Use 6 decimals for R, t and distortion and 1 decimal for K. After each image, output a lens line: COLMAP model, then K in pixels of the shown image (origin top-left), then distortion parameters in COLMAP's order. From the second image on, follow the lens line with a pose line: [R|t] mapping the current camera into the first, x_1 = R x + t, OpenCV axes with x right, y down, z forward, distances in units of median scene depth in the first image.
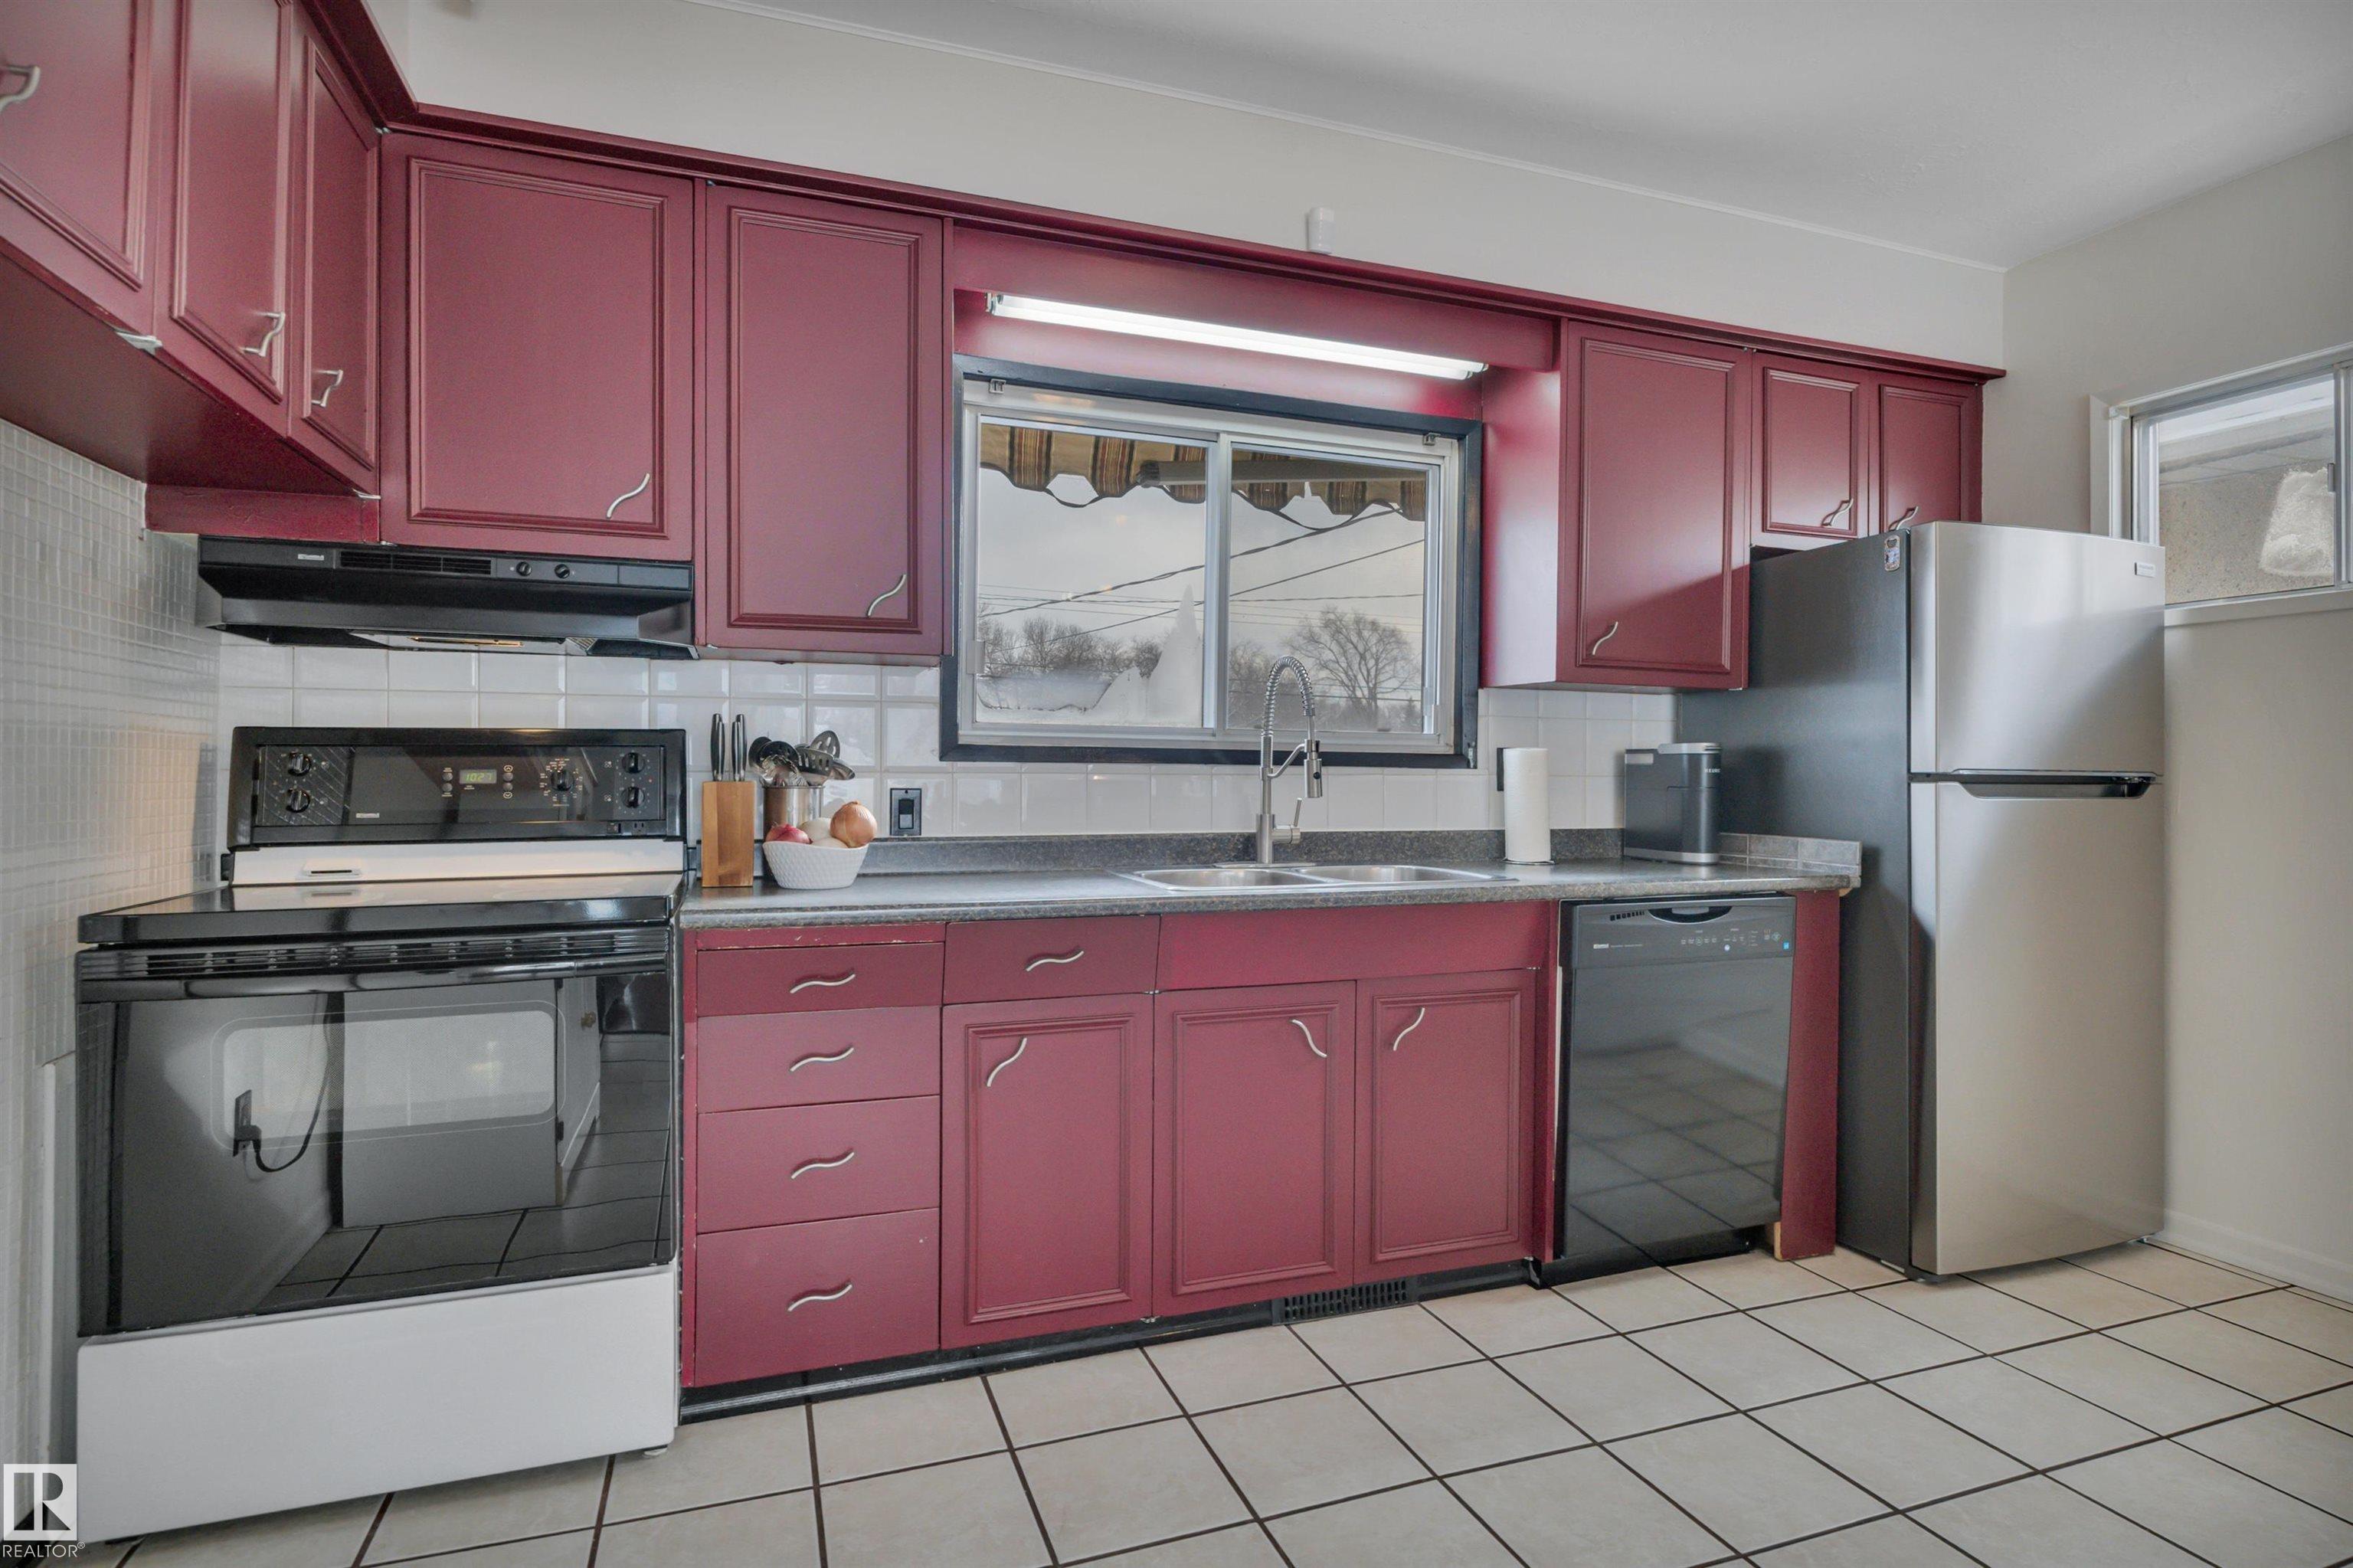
lens RADIAL K [[1181.1, 0, 1165.8], [0, 1181.1, 769.4], [0, 0, 1]] dist [-0.008515, -0.001112]
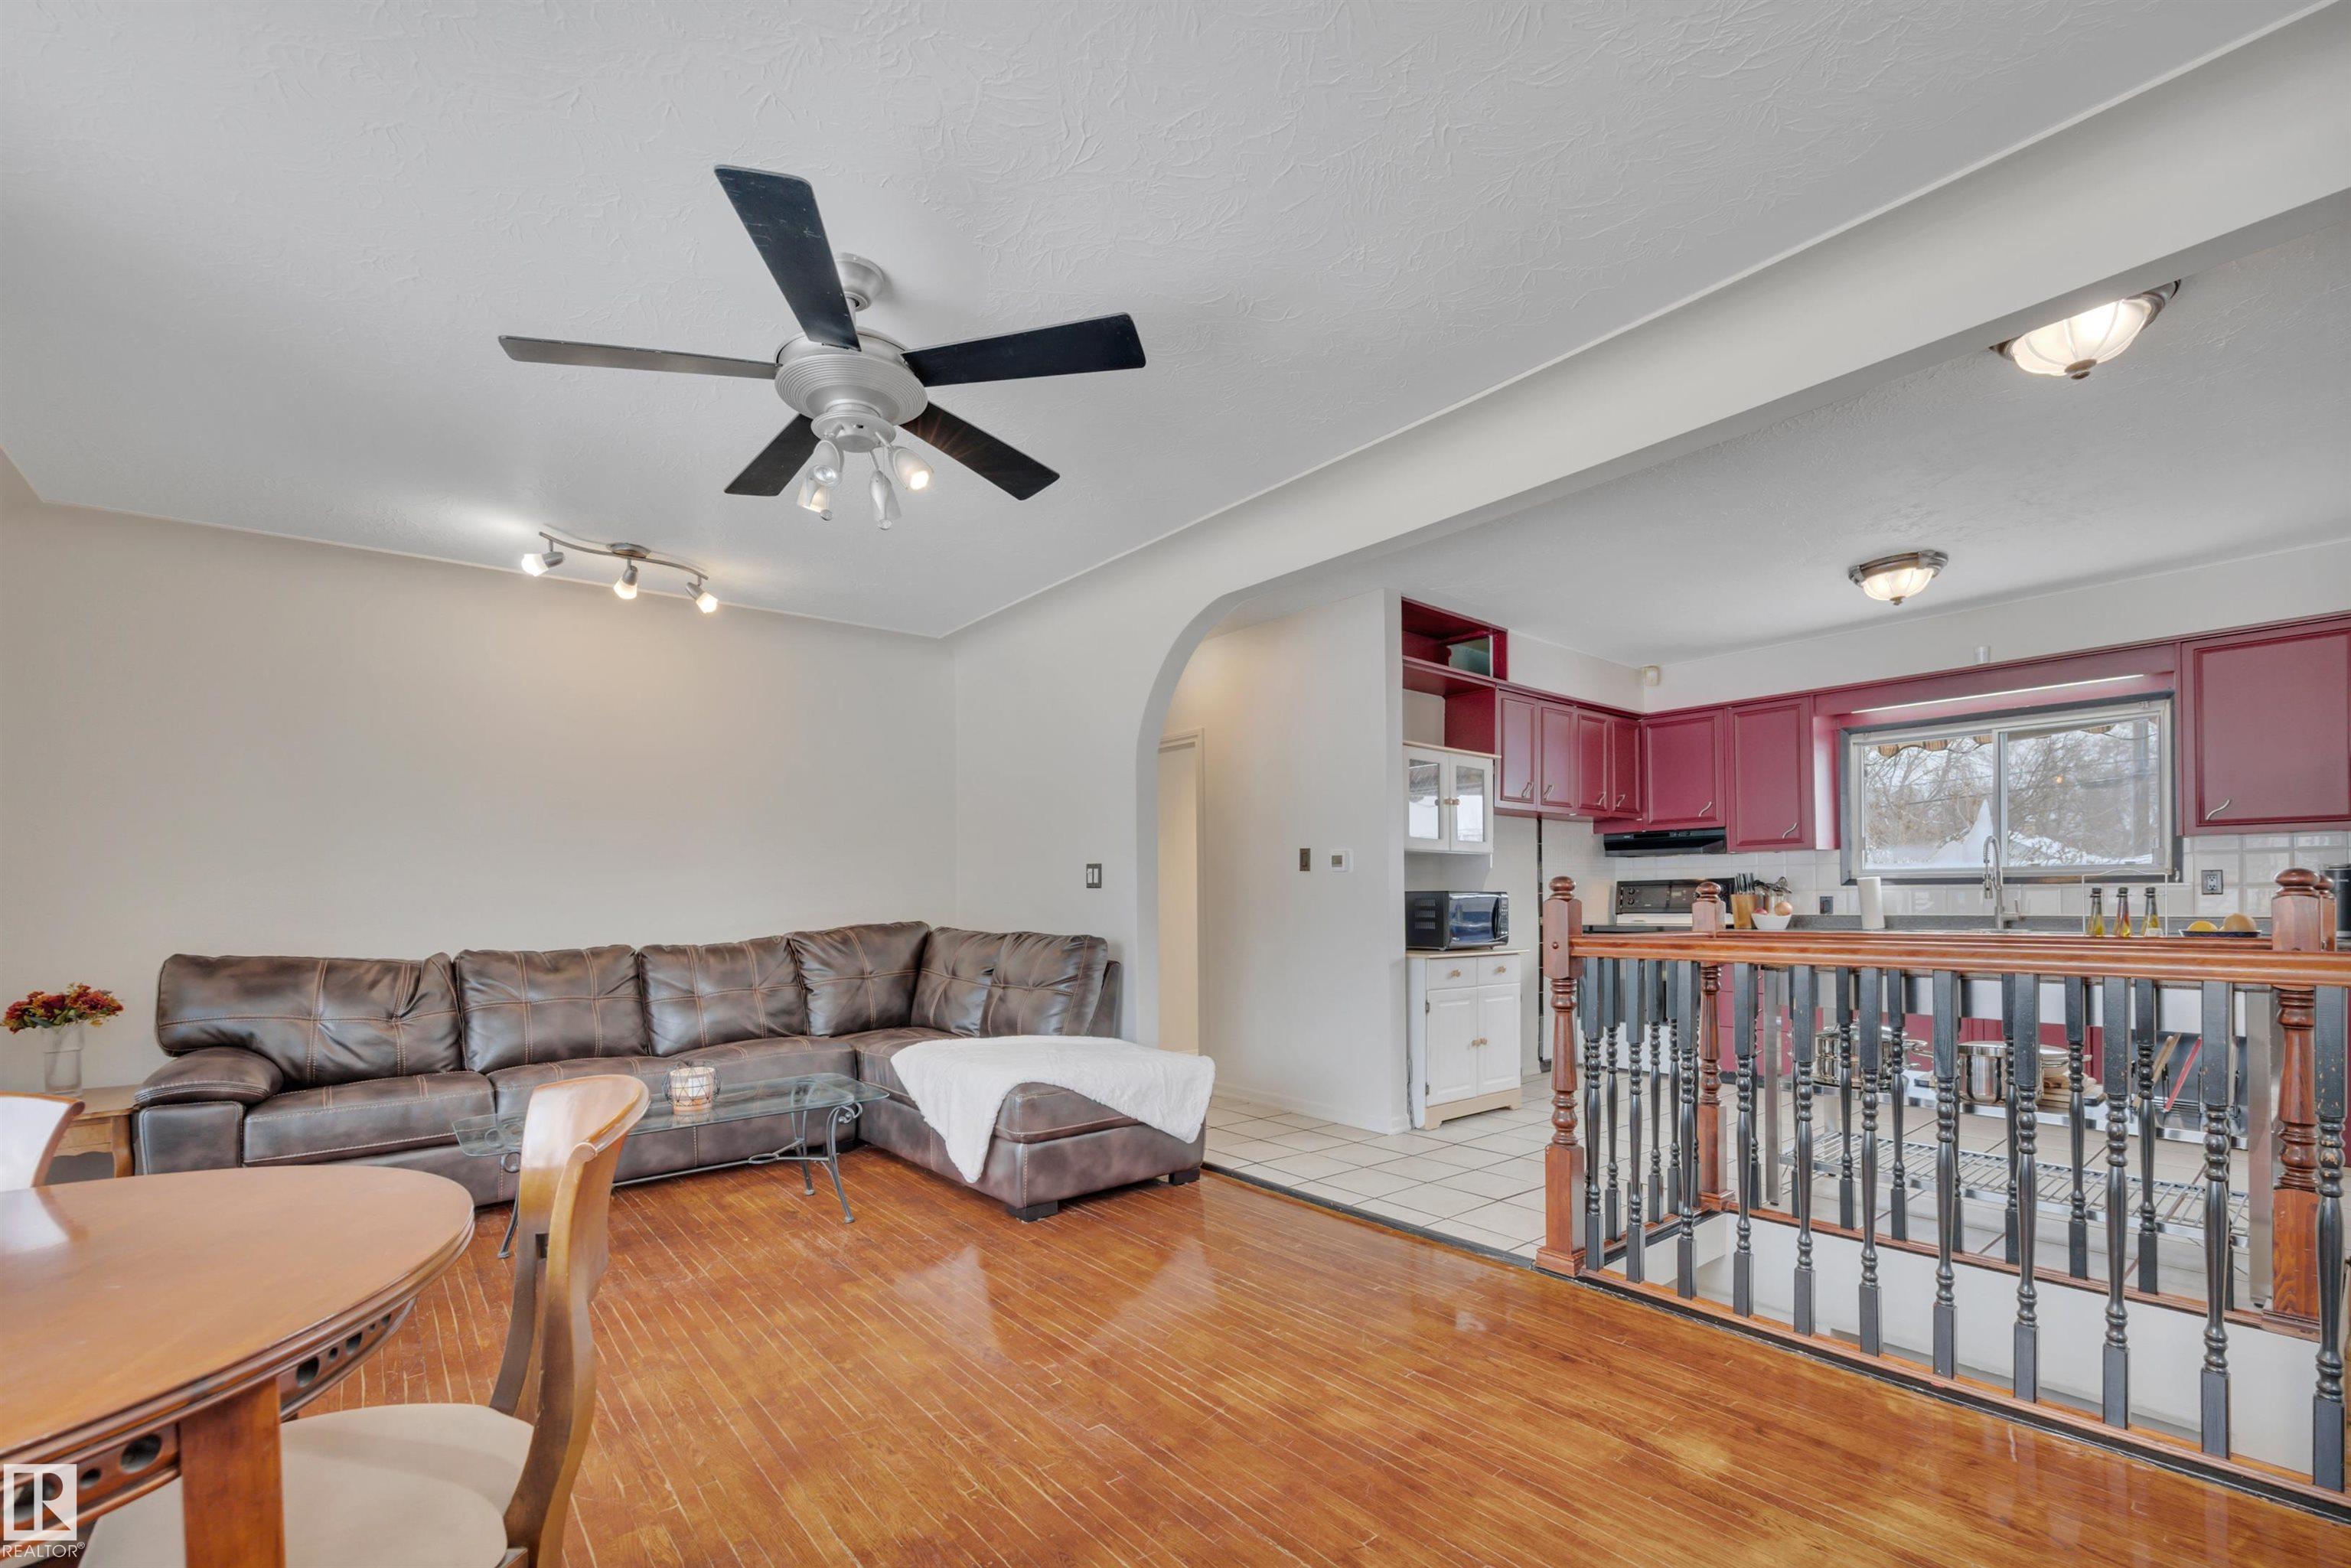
lens RADIAL K [[1023.0, 0, 1165.6], [0, 1023.0, 886.3], [0, 0, 1]] dist [0.000116, 0.000117]
pose [[0.335382, -0.020010, -0.941870, 1.385591], [0.012626, 0.999780, -0.016744, 0.013133], [0.941998, -0.006276, 0.335561, -1.119753]]
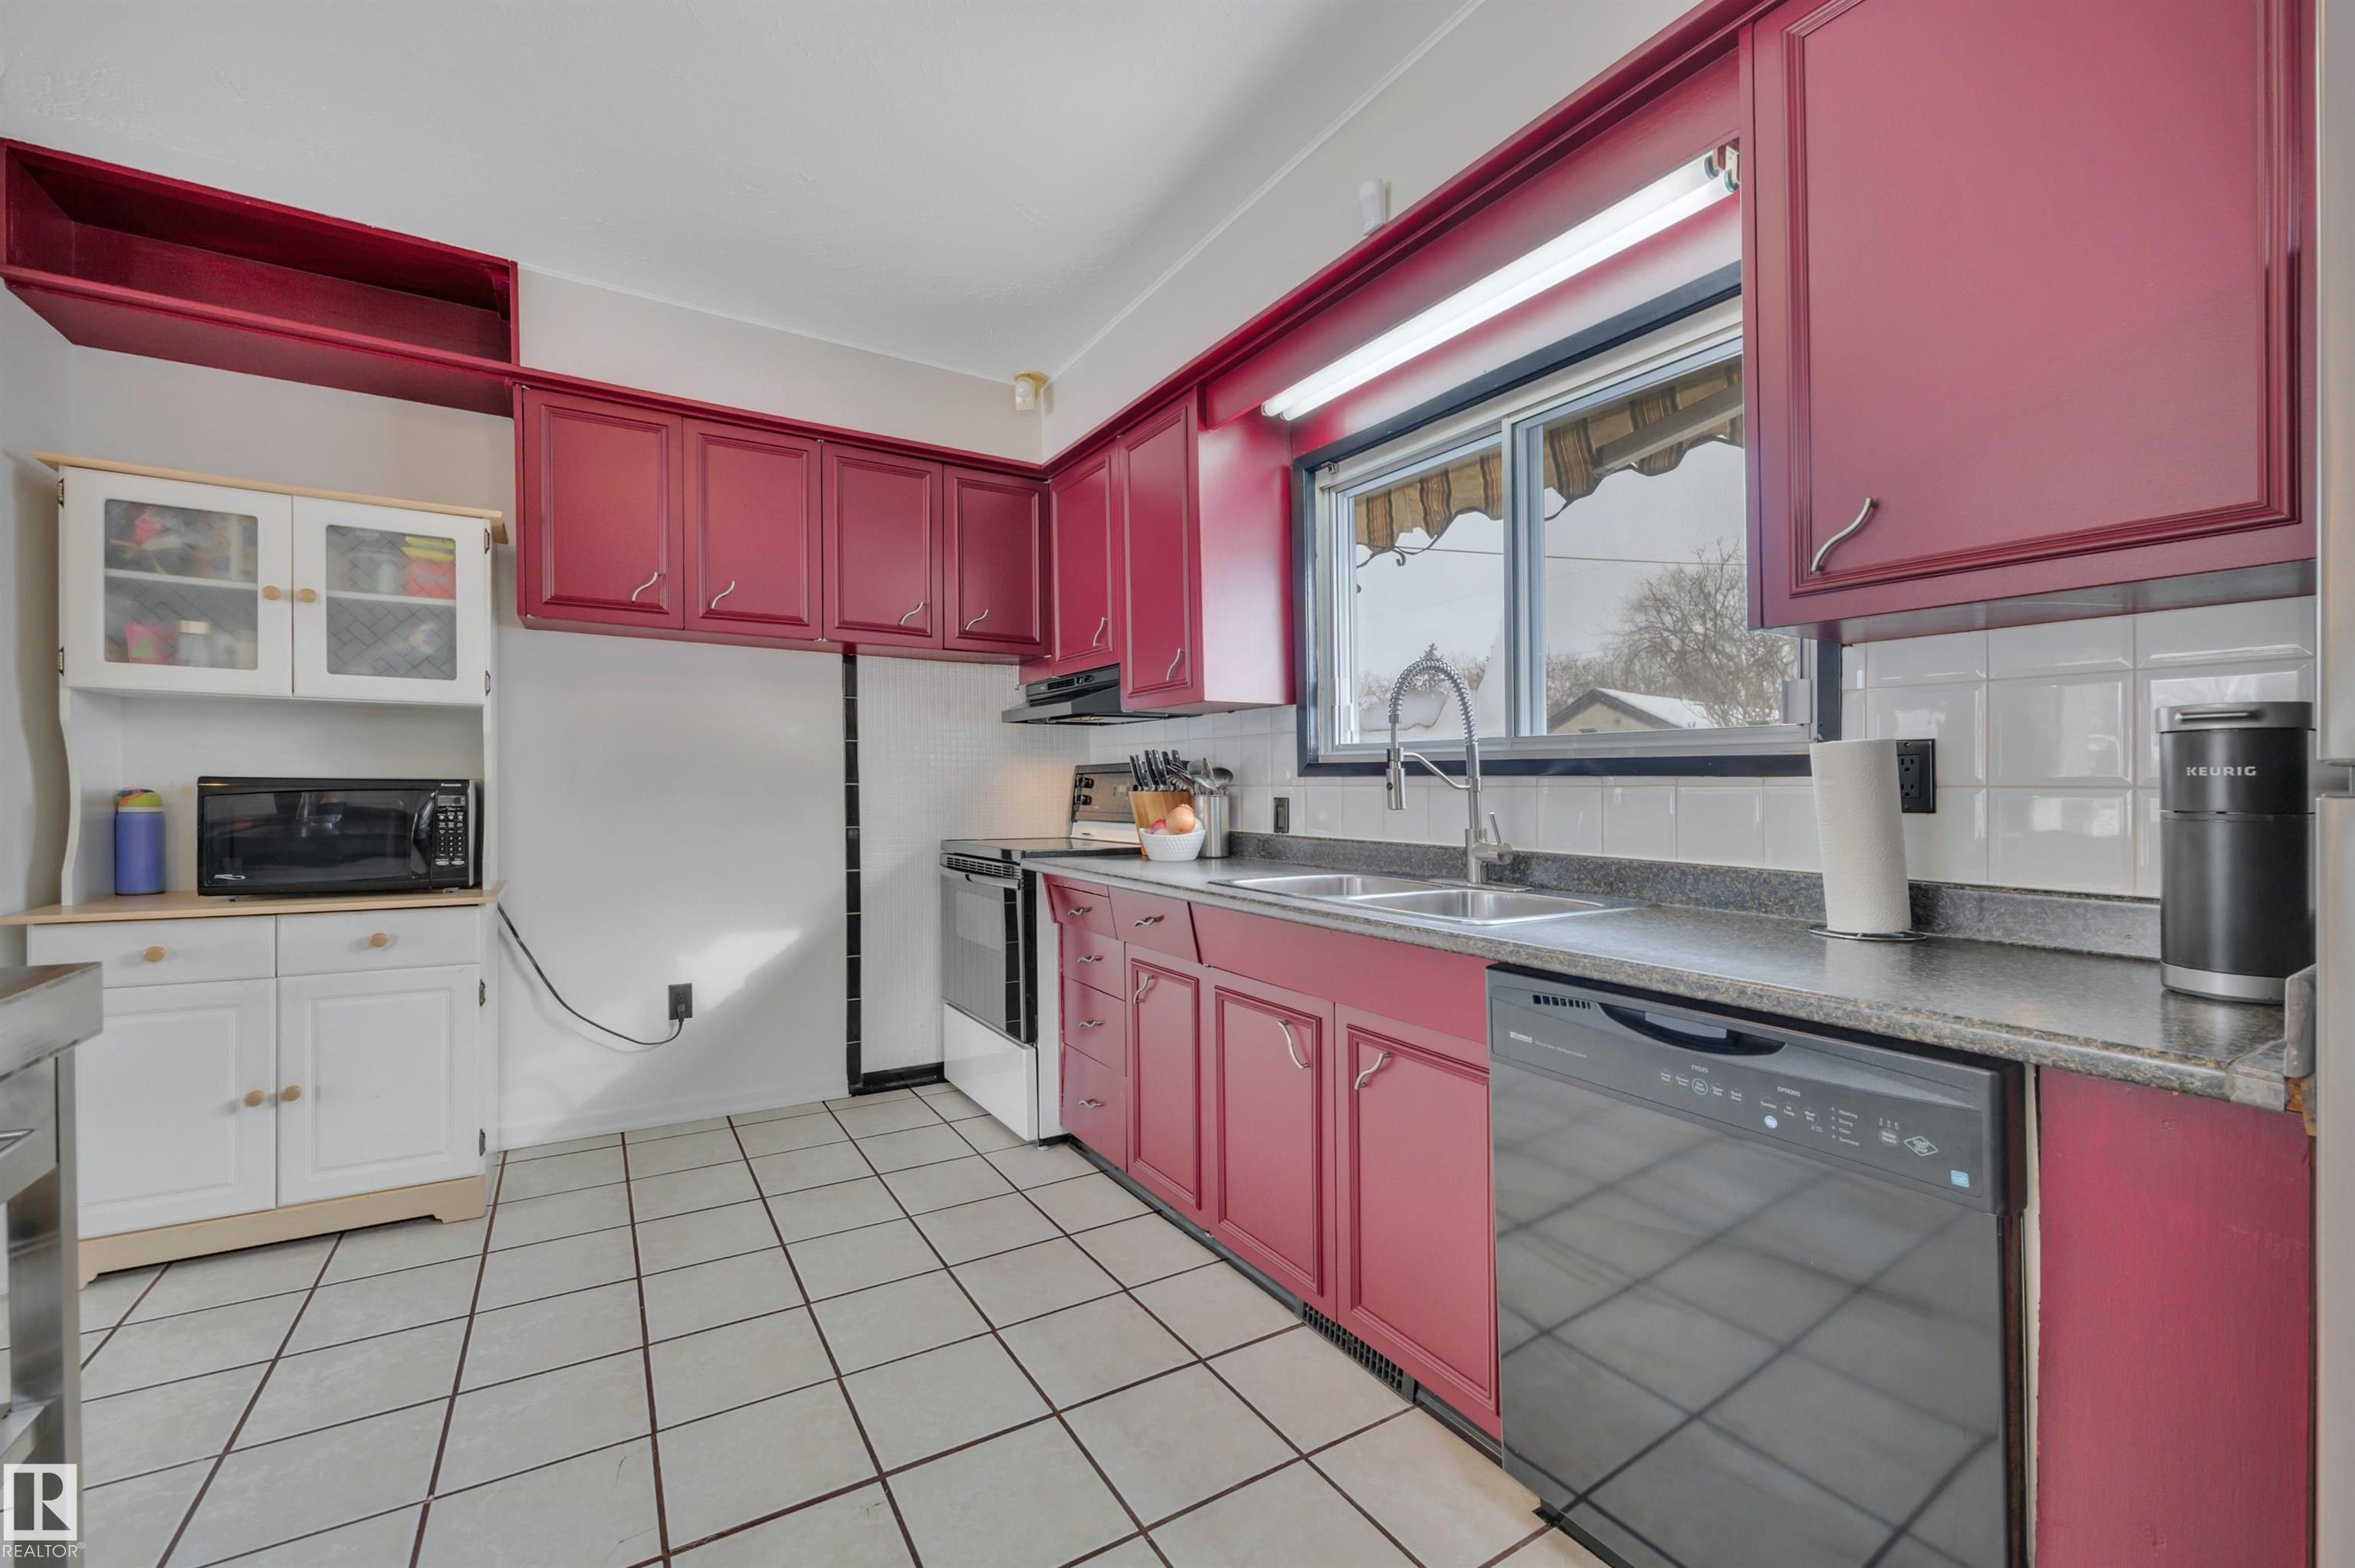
lens RADIAL K [[970.0, 0, 1177.5], [0, 970.0, 784.0], [0, 0, 1]] dist [0.001034, -0.000062]
pose [[0.200752, -0.008404, -0.979606, 0.799329], [-0.001406, 0.999960, -0.008867, 0.010004], [0.979641, 0.003158, 0.200733, 0.638924]]
